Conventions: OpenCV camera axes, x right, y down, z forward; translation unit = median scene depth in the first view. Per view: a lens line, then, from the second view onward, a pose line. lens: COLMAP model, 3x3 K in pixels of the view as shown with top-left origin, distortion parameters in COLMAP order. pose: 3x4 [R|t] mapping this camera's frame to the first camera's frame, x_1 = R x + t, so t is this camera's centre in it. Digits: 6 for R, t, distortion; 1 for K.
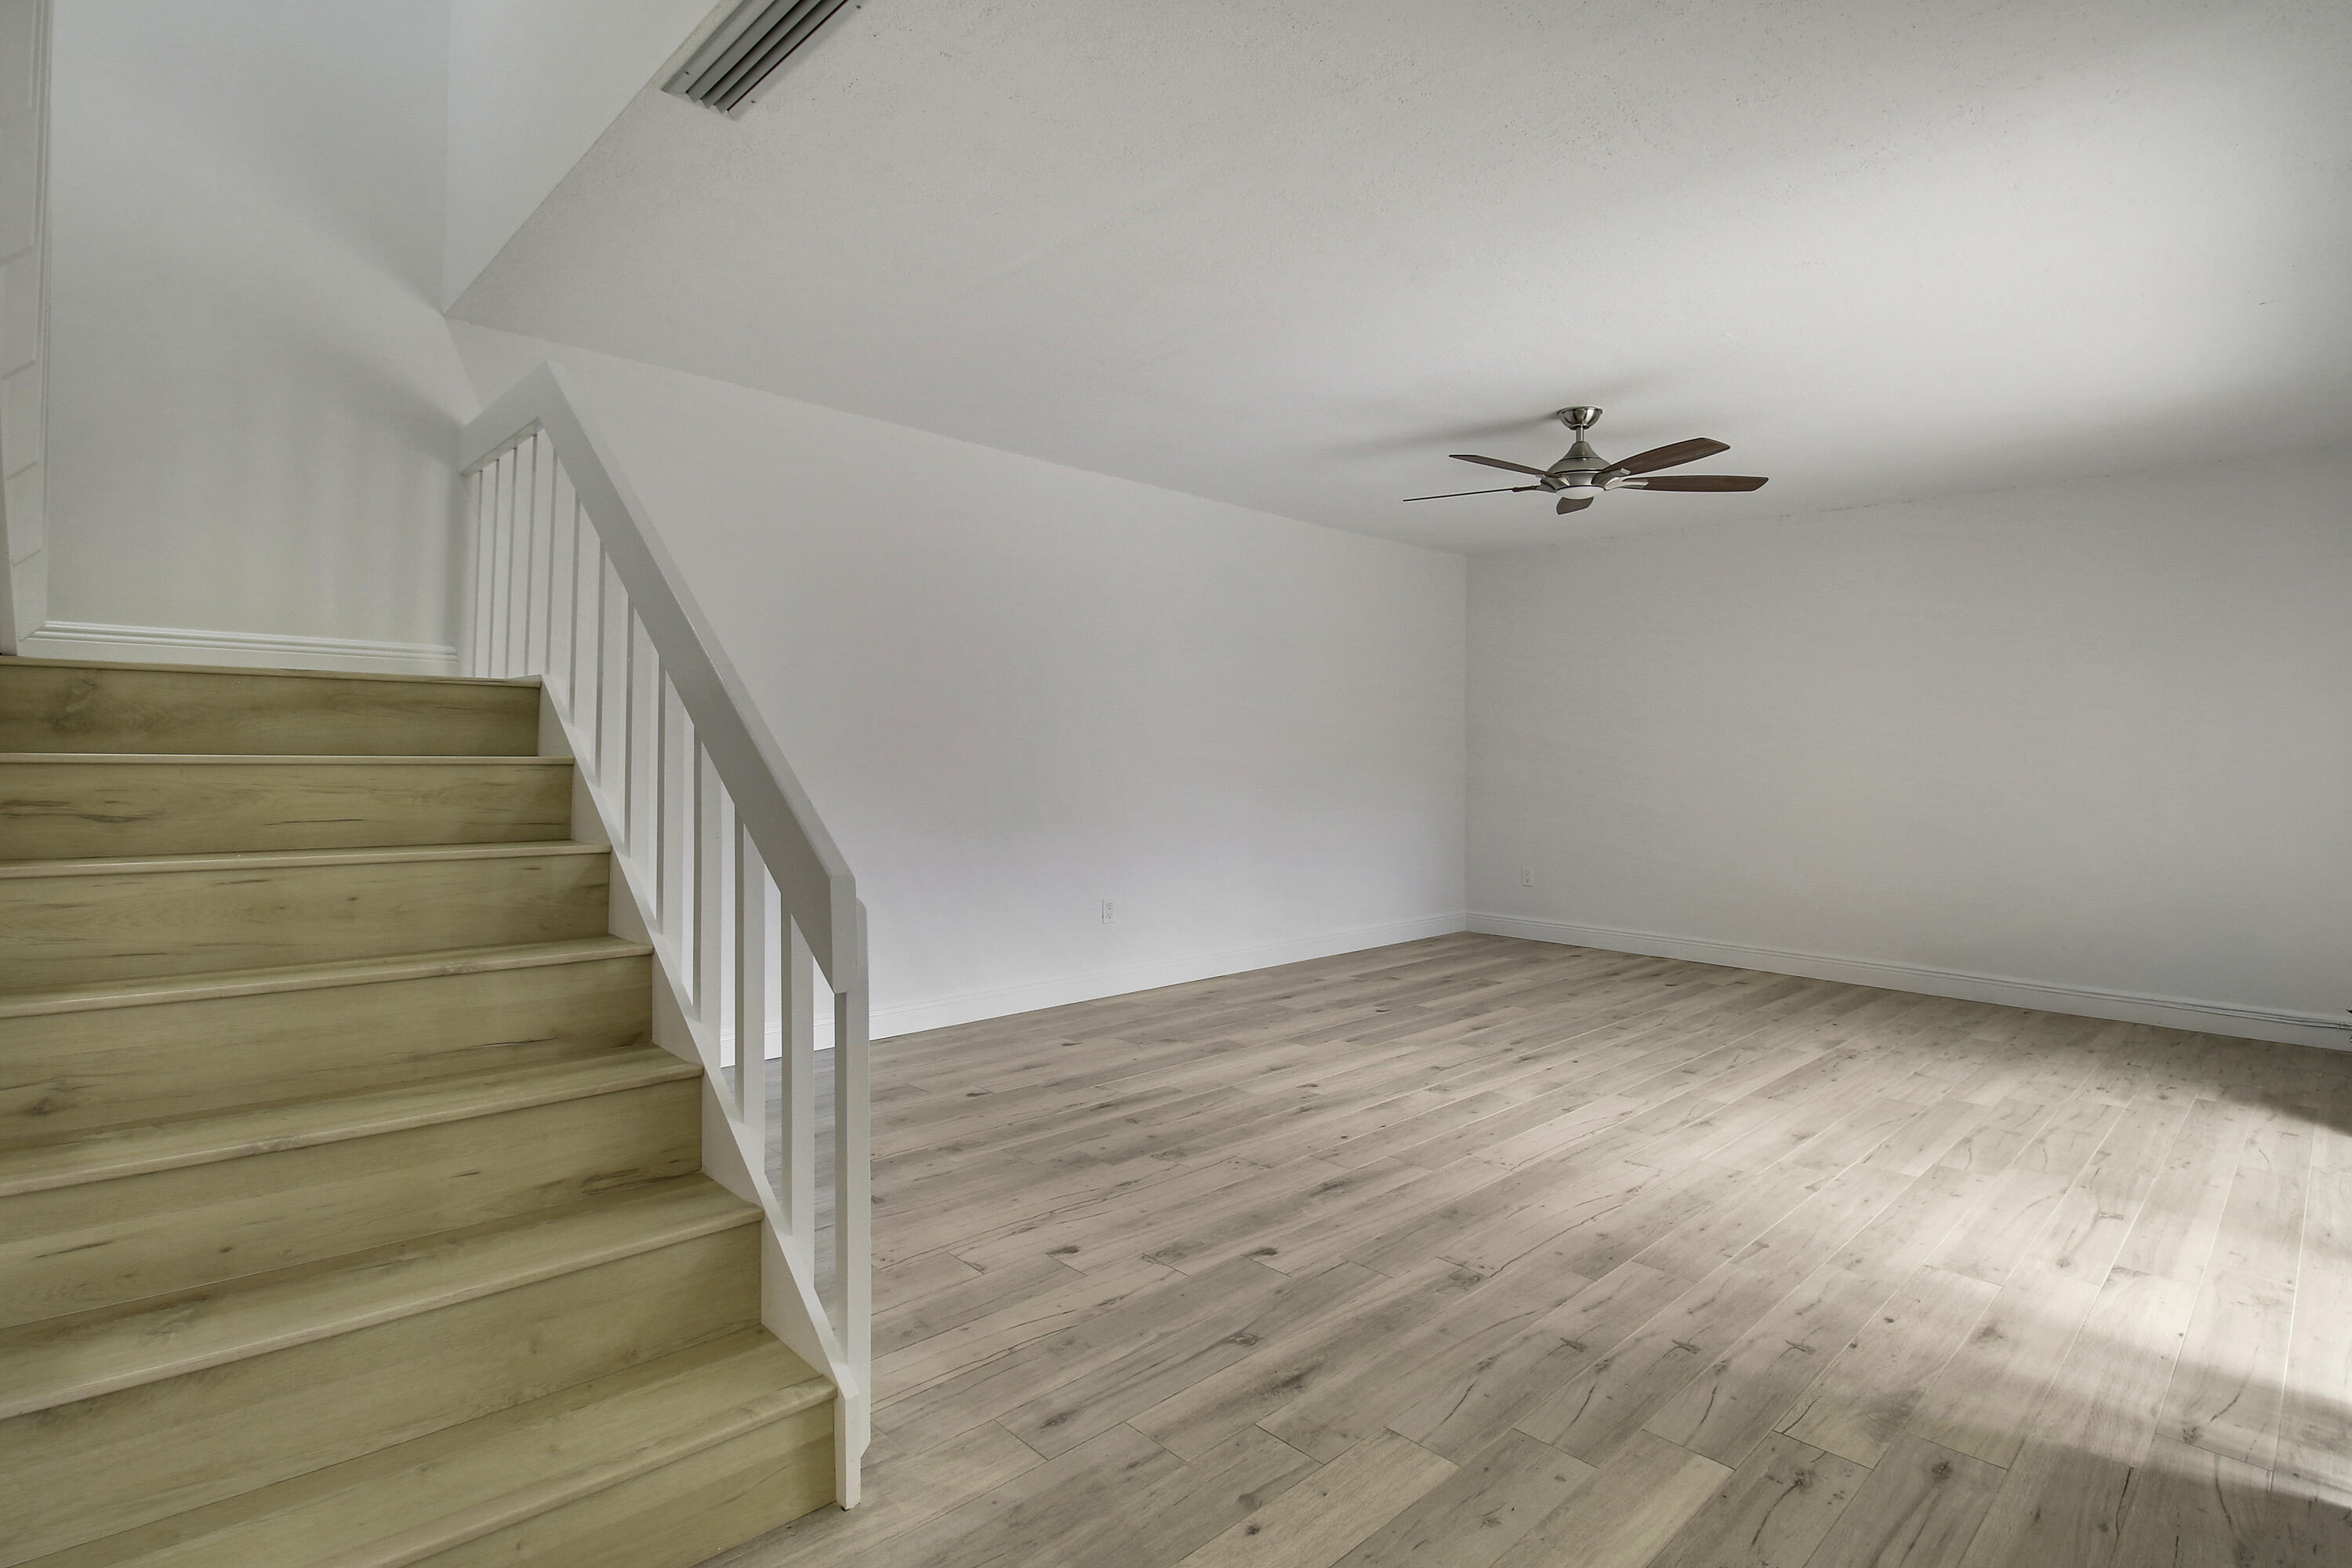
lens RADIAL K [[1115.8, 0, 1165.5], [0, 1115.8, 755.8], [0, 0, 1]] dist [0.001487, -0.011587]
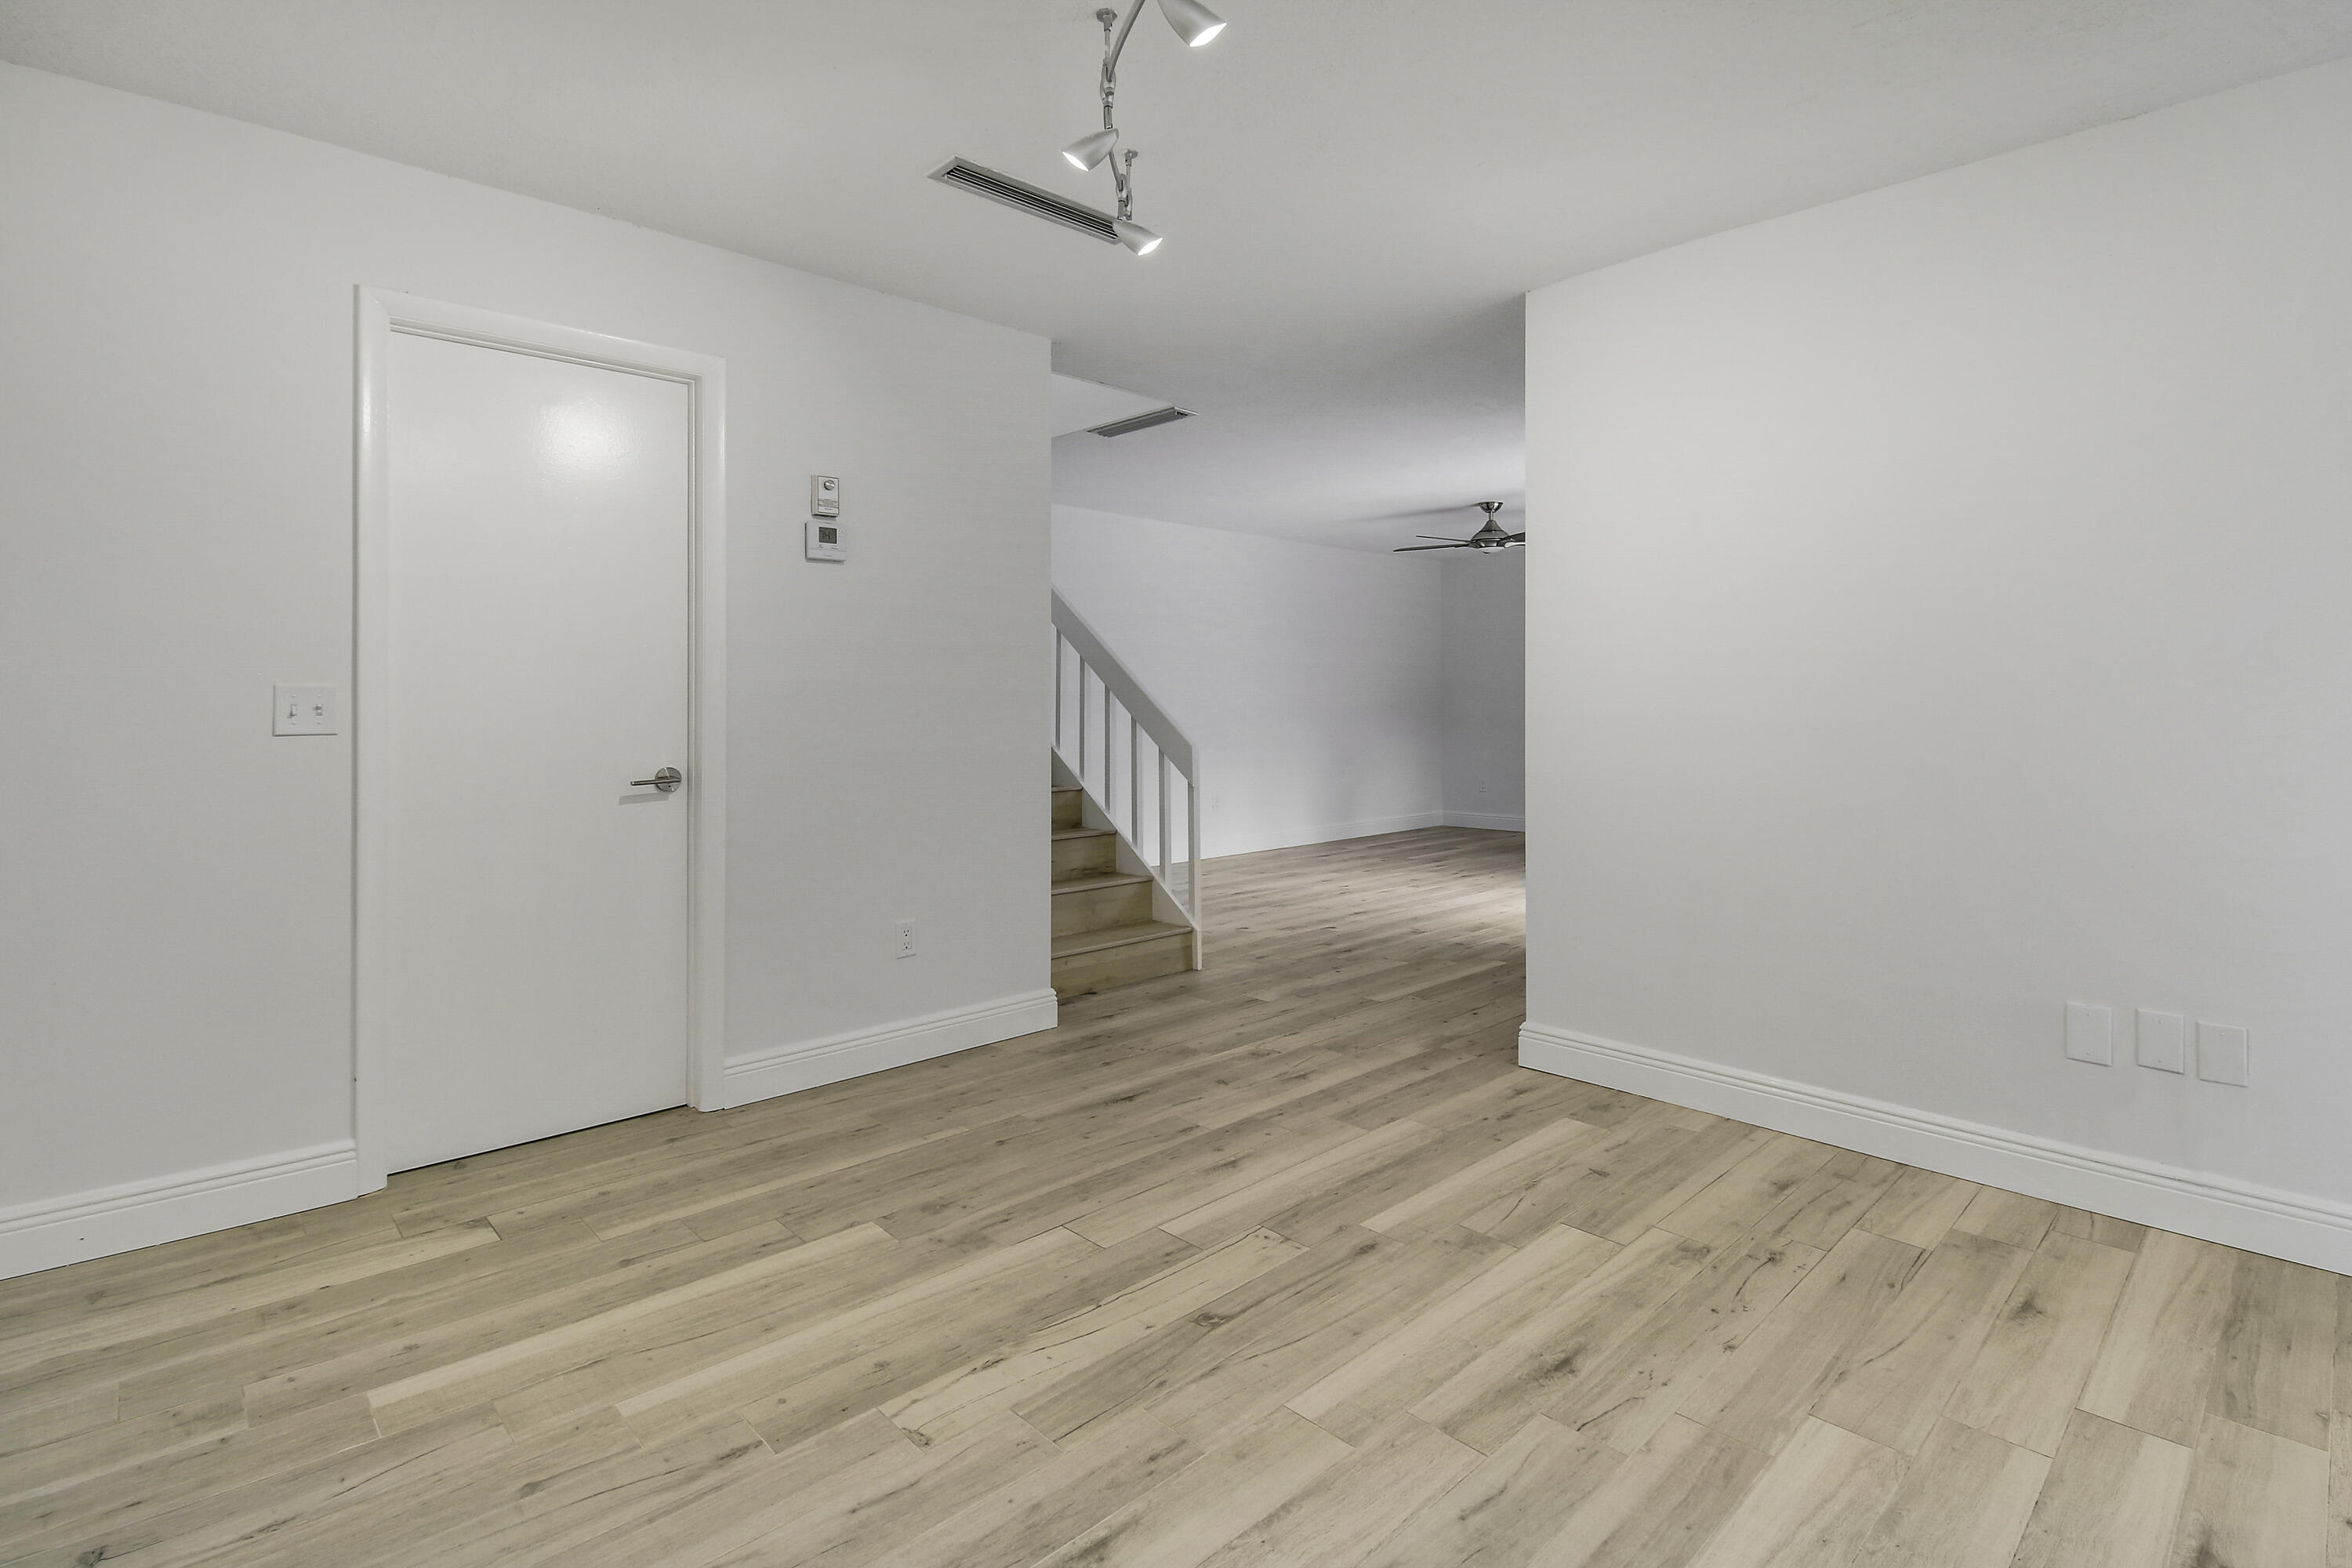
lens RADIAL K [[1115.8, 0, 1210.0], [0, 1115.8, 692.4], [0, 0, 1]] dist [0.001487, -0.011587]
pose [[0.999913, -0.013077, 0.001947, -0.173939], [0.013101, 0.999827, -0.013171, 0.003615], [-0.001775, 0.013195, 0.999911, -1.323053]]
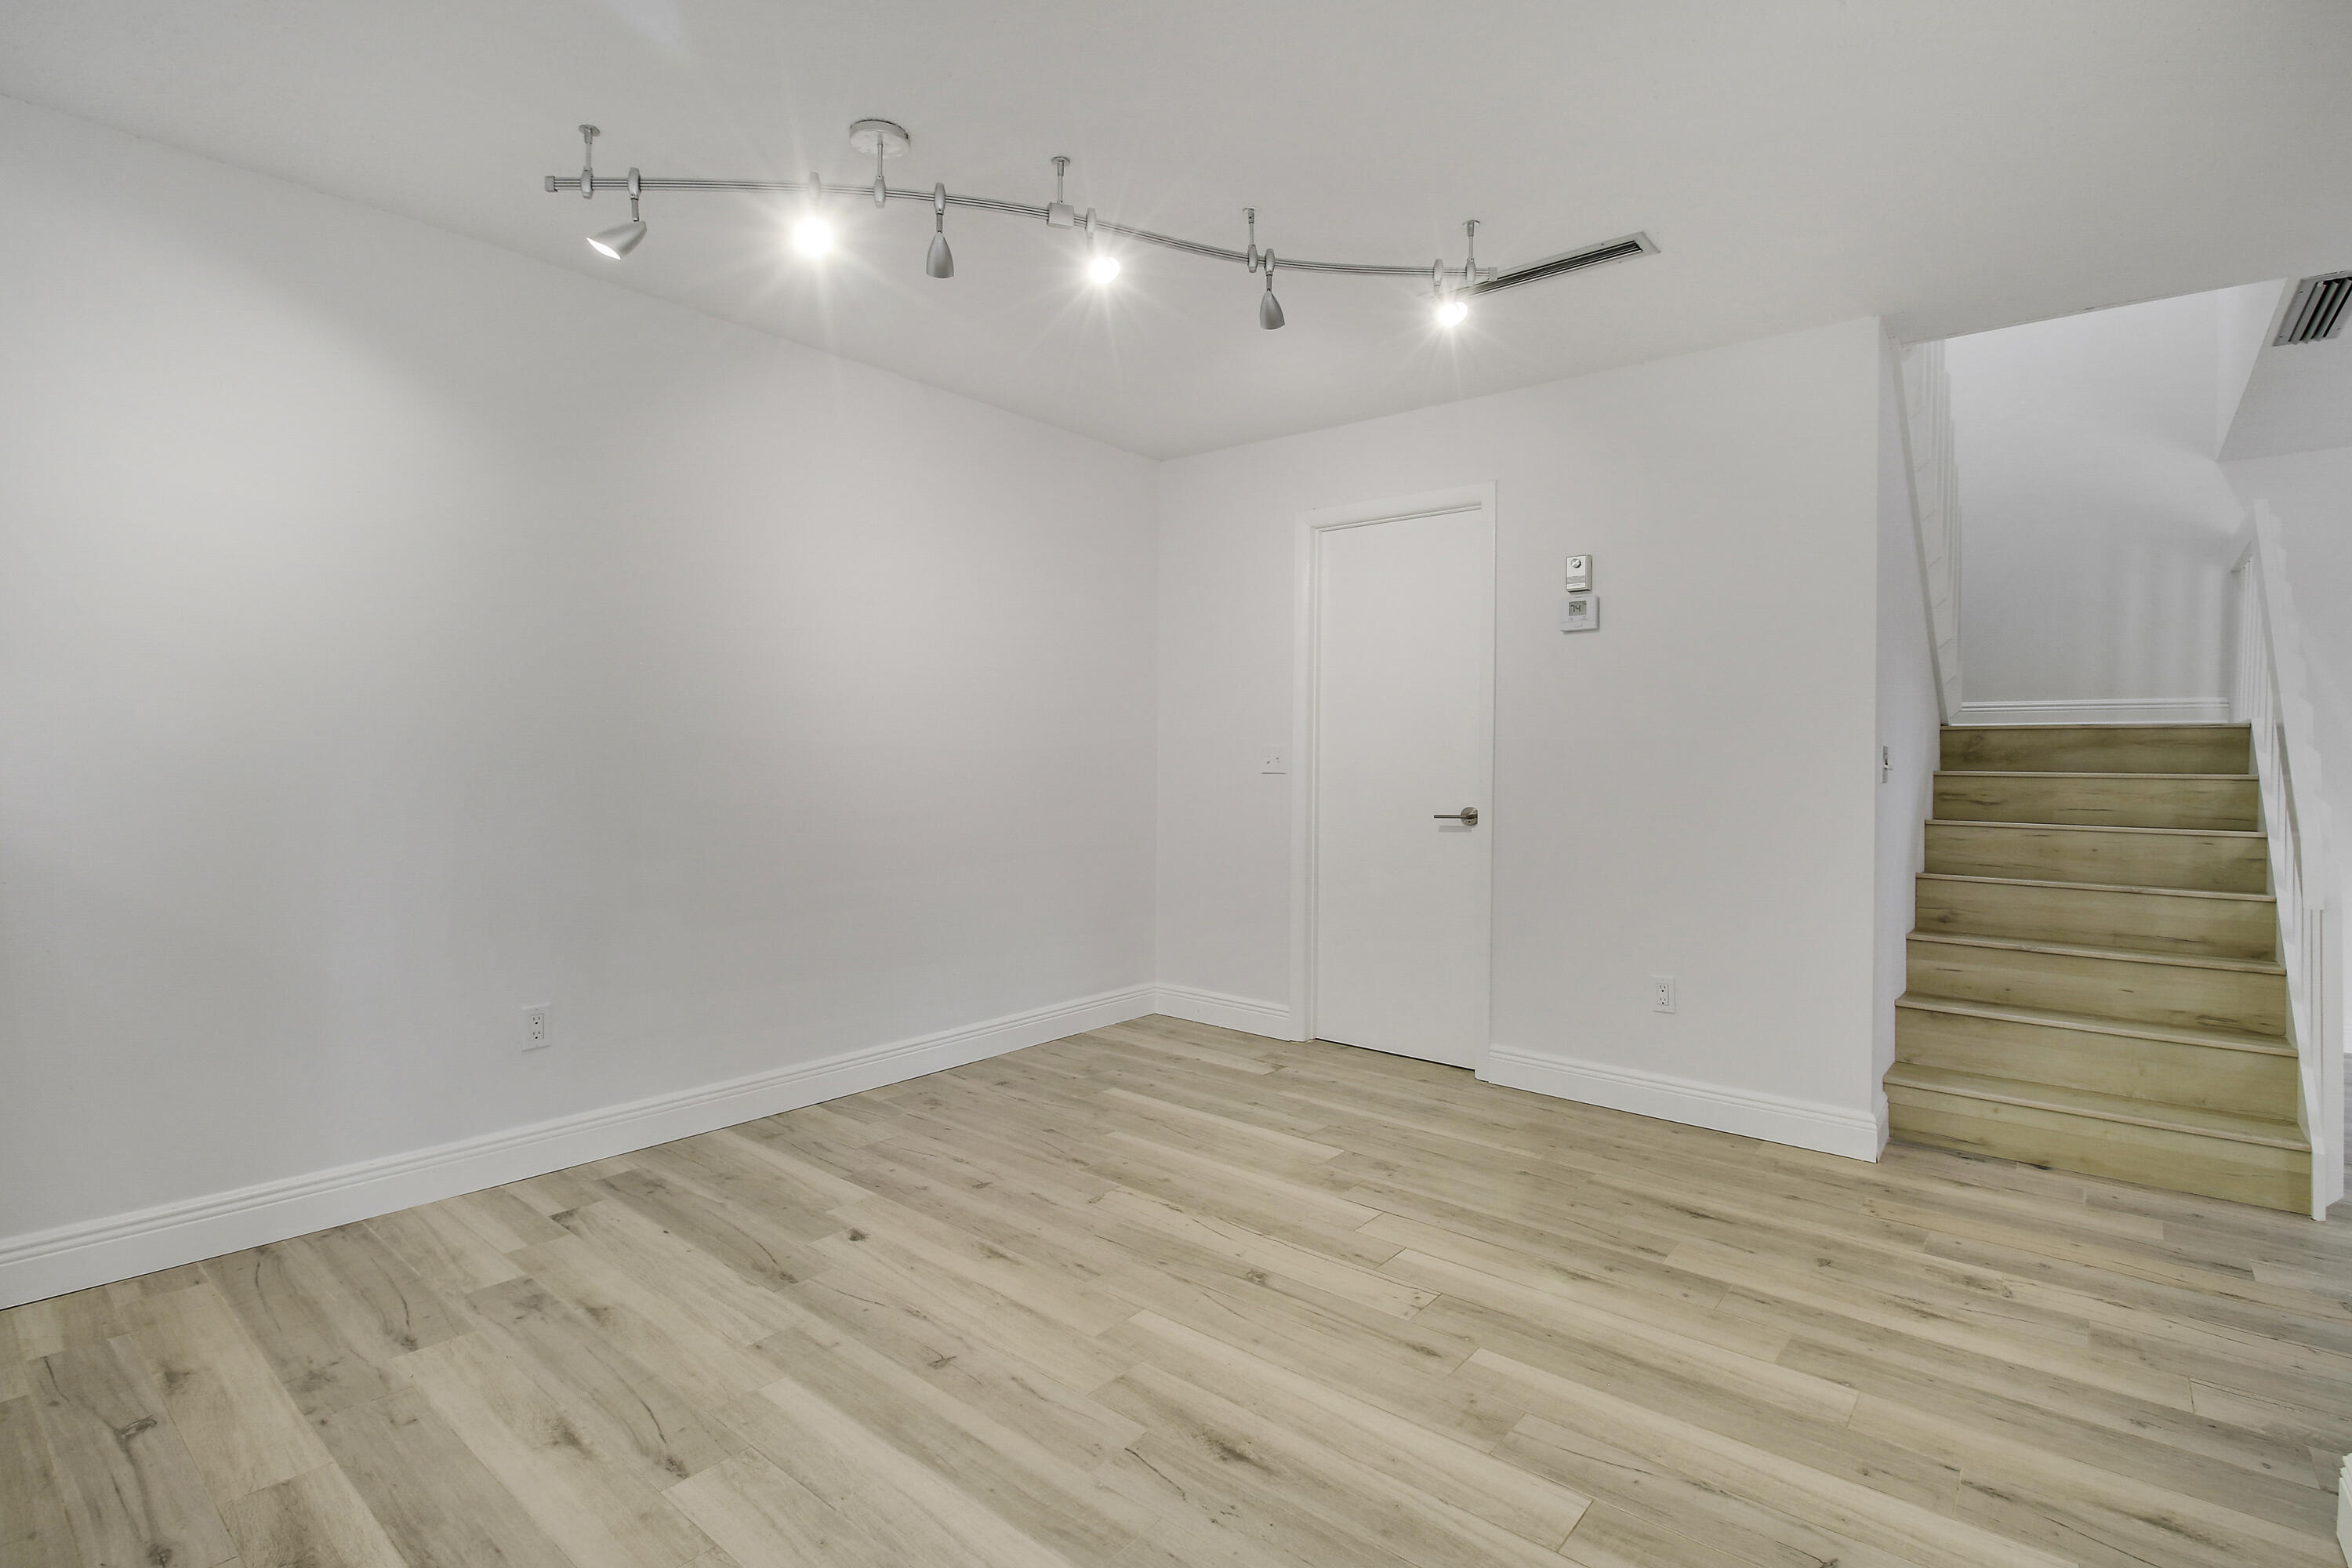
lens RADIAL K [[1115.8, 0, 1188.4], [0, 1115.8, 746.8], [0, 0, 1]] dist [0.001487, -0.011587]
pose [[0.114518, -0.021543, -0.993188, 0.838445], [-0.015645, 0.999602, -0.023486, 0.021498], [0.993298, 0.018228, 0.114135, -0.634259]]
